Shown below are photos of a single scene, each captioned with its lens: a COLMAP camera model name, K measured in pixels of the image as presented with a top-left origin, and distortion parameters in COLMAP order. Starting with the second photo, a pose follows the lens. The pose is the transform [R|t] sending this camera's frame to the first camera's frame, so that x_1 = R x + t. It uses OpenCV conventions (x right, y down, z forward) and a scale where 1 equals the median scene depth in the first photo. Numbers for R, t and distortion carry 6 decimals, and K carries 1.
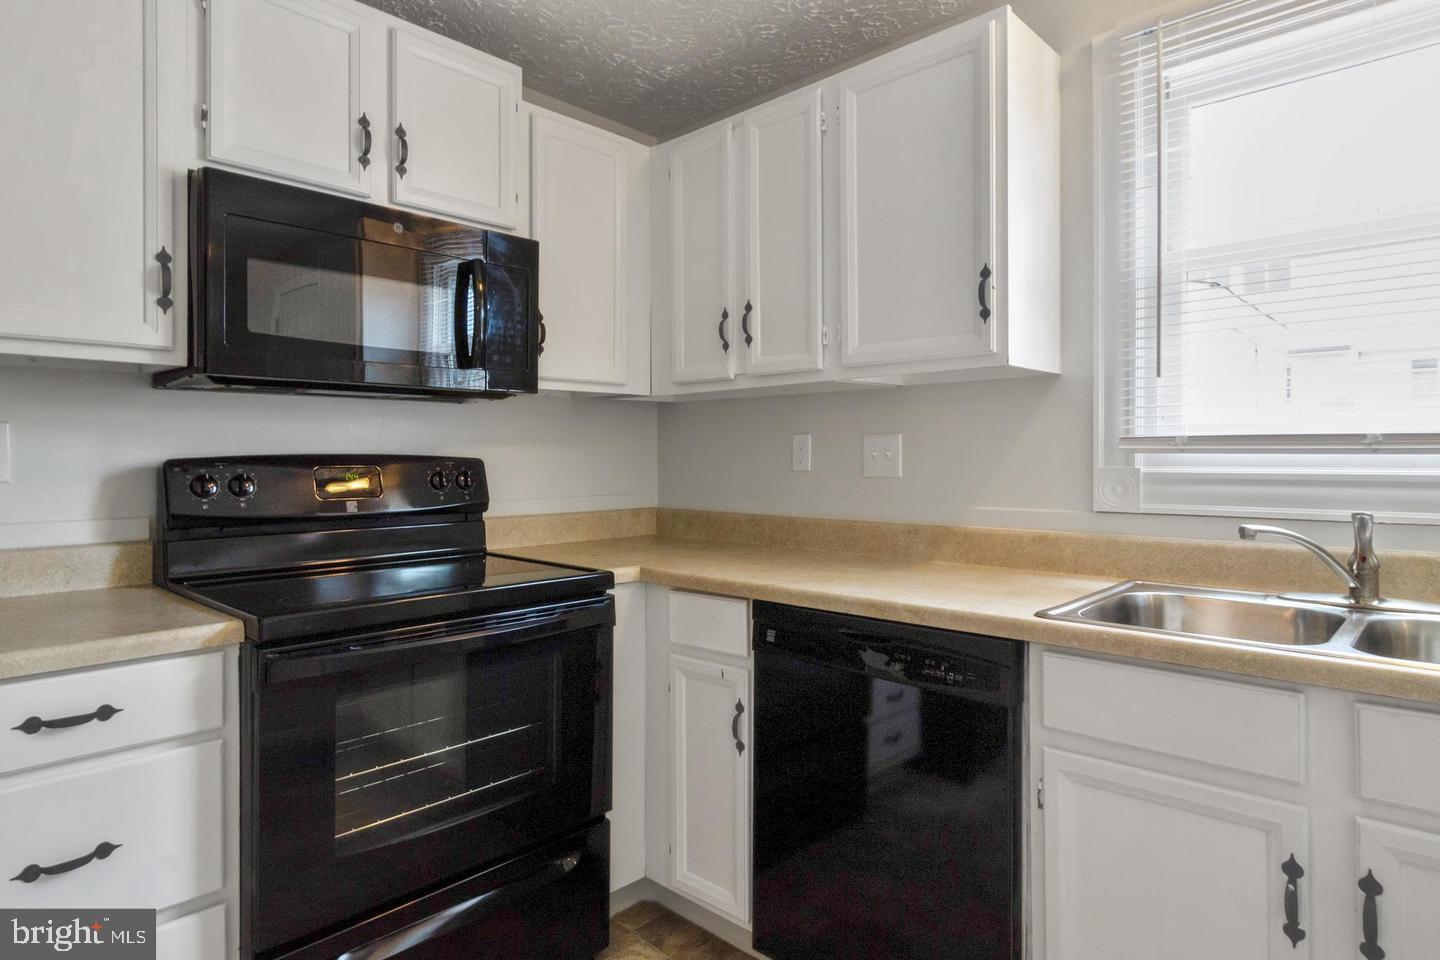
lens RADIAL K [[820.9, 0, 718.1], [0, 820.9, 453.8], [0, 0, 1]] dist [0.002642, 0.001170]
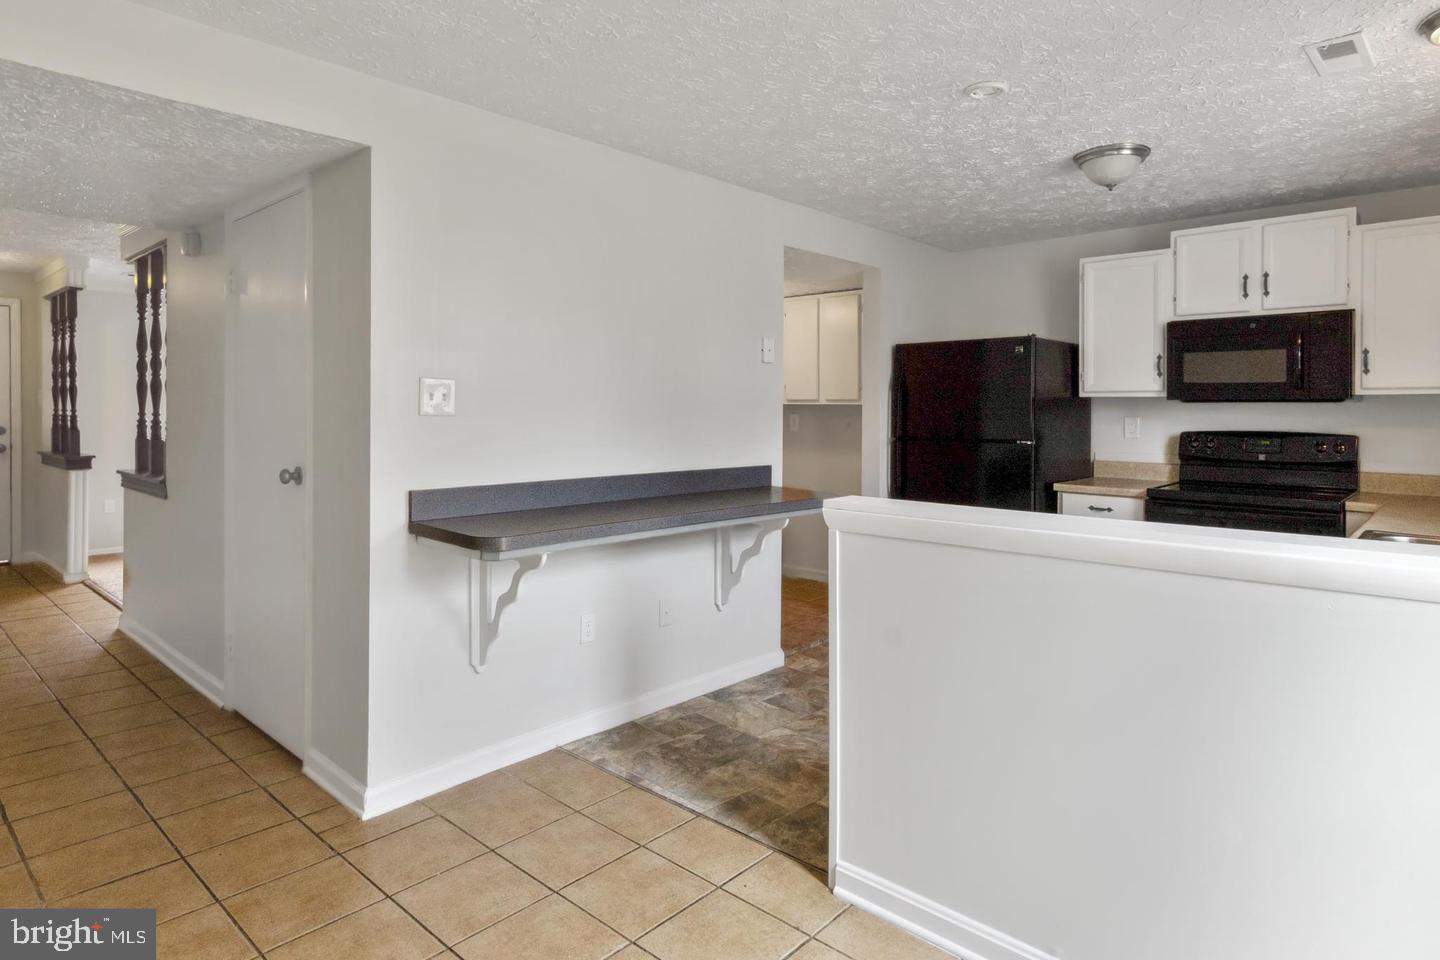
lens RADIAL K [[820.9, 0, 712.5], [0, 820.9, 412.0], [0, 0, 1]] dist [0.002642, 0.001170]
pose [[-0.014859, 0.008360, -0.999855, 1.819857], [0.005763, 0.999949, 0.008275, -0.080634], [0.999873, -0.005639, -0.014907, -0.381871]]
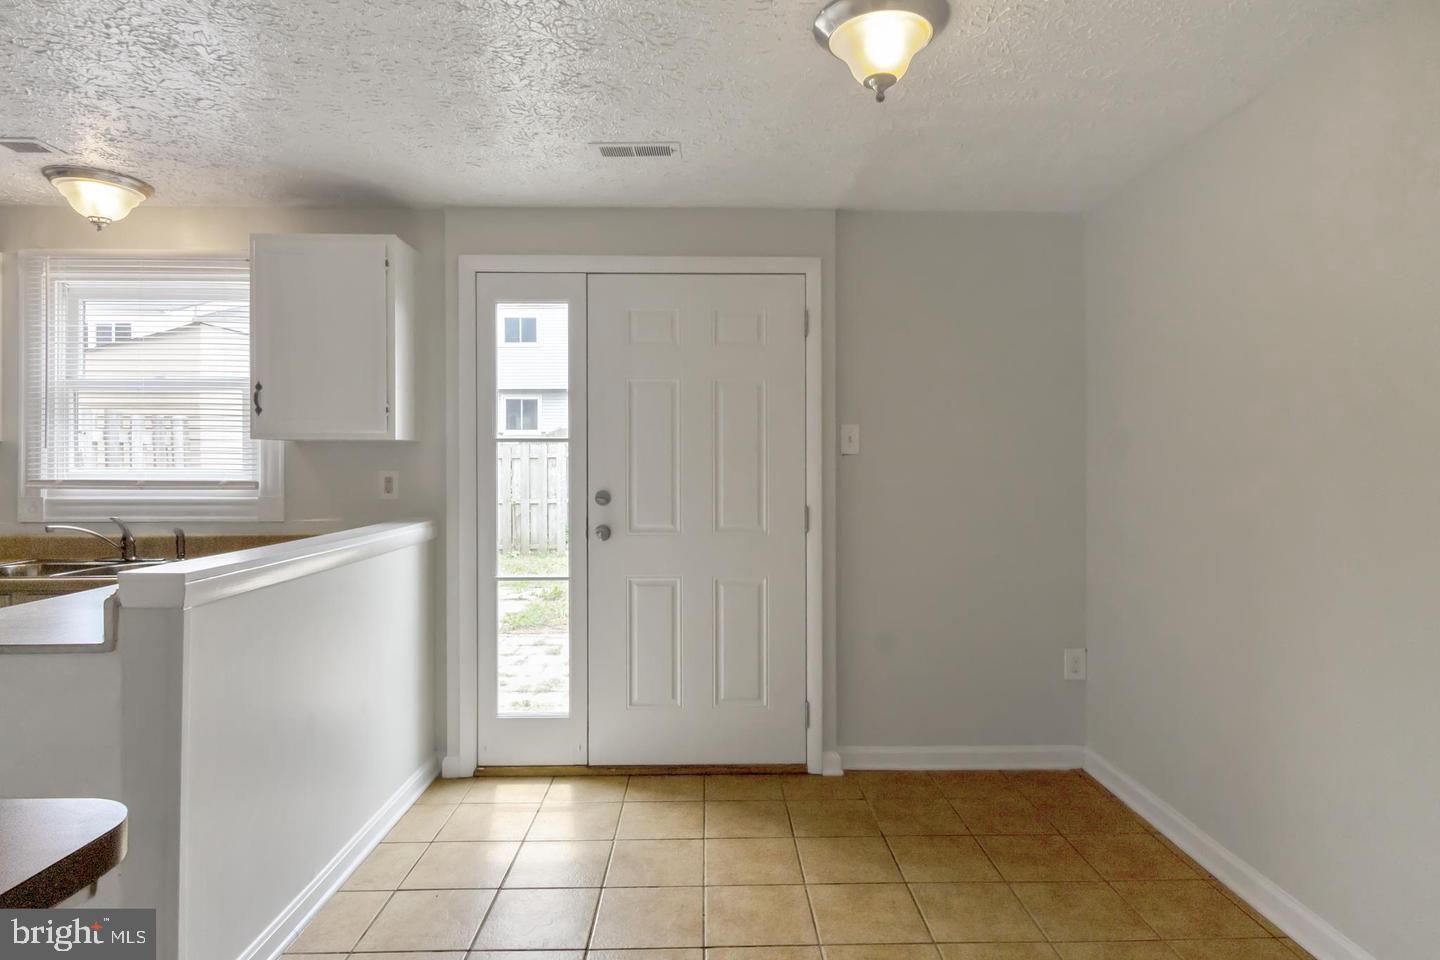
lens RADIAL K [[820.9, 0, 722.3], [0, 820.9, 471.3], [0, 0, 1]] dist [0.002642, 0.001170]
pose [[0.719020, 0.001655, 0.694987, 0.339261], [-0.009637, 0.999925, 0.007589, -0.069745], [-0.694922, -0.012155, 0.718982, -1.391260]]
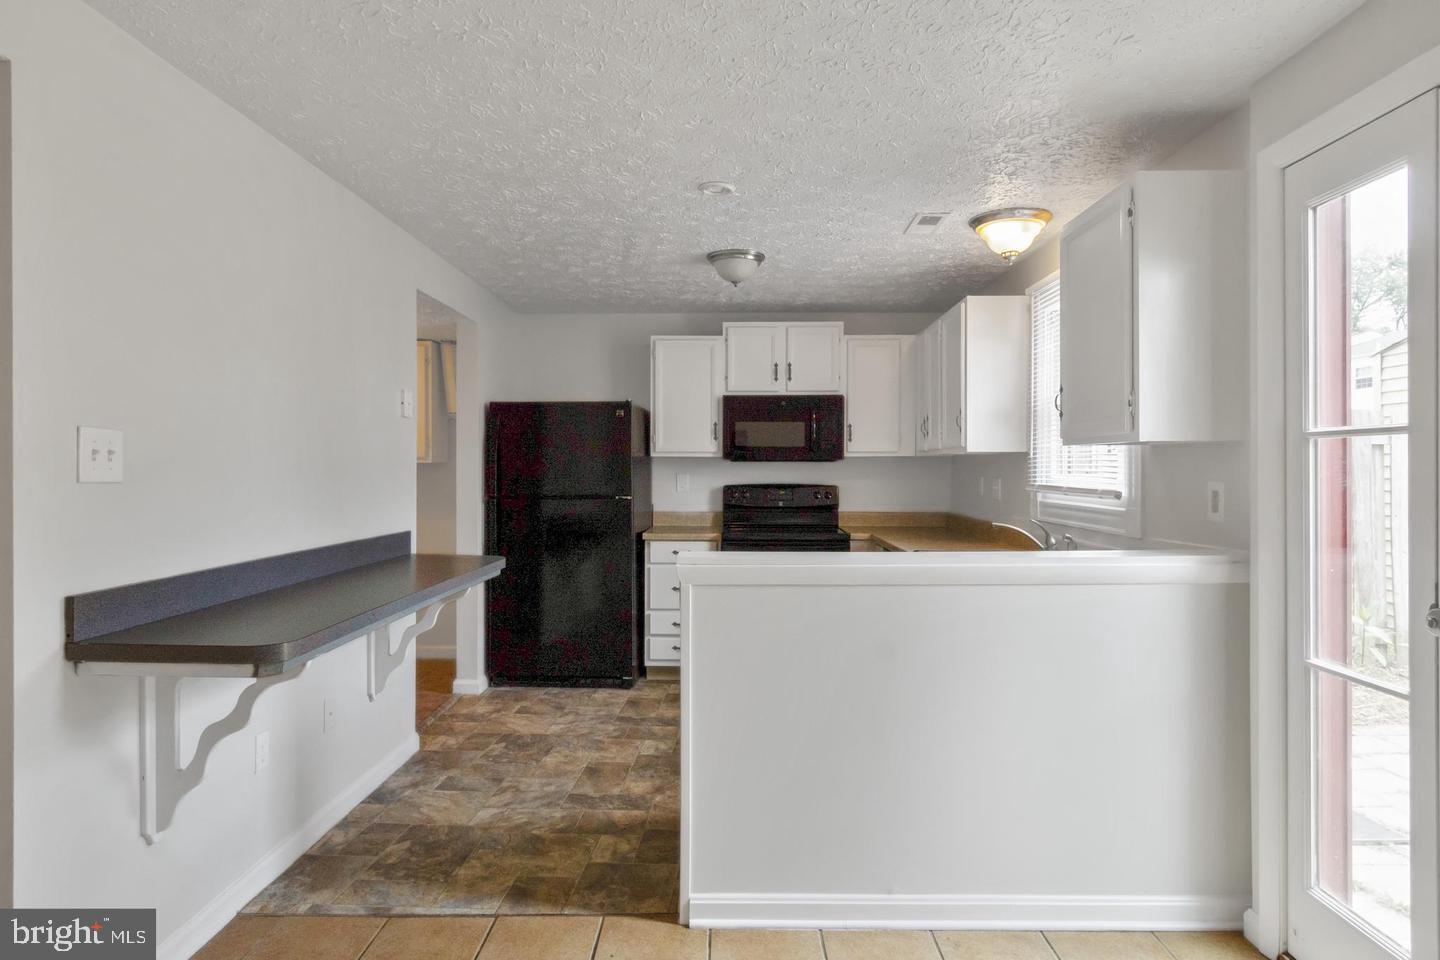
lens RADIAL K [[820.9, 0, 720.6], [0, 820.9, 474.9], [0, 0, 1]] dist [0.002642, 0.001170]
pose [[0.666043, 0.013028, -0.745800, 1.589009], [0.002863, 0.999795, 0.020022, -0.092008], [0.745908, -0.015471, 0.665869, -1.041631]]
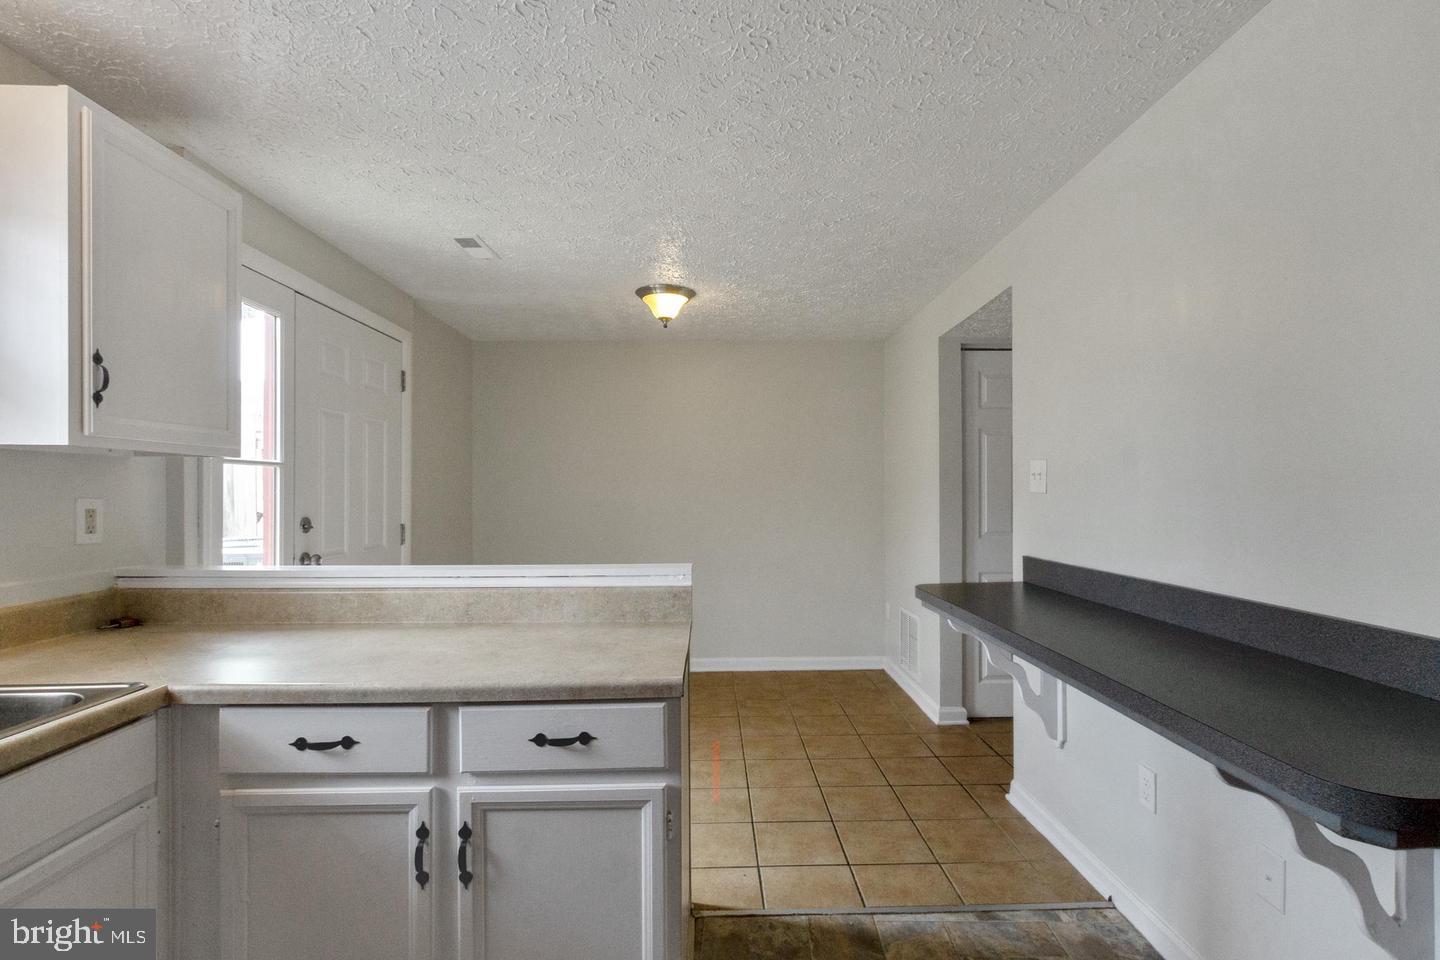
lens RADIAL K [[671.8, 0, 742.7], [0, 671.8, 492.2], [0, 0, 1]] dist [0.000841, -0.000927]
pose [[-0.708204, 0.006174, 0.705981, -0.315381], [-0.000159, 0.999960, -0.008904, -0.051668], [-0.706008, -0.006419, -0.708175, 0.540725]]
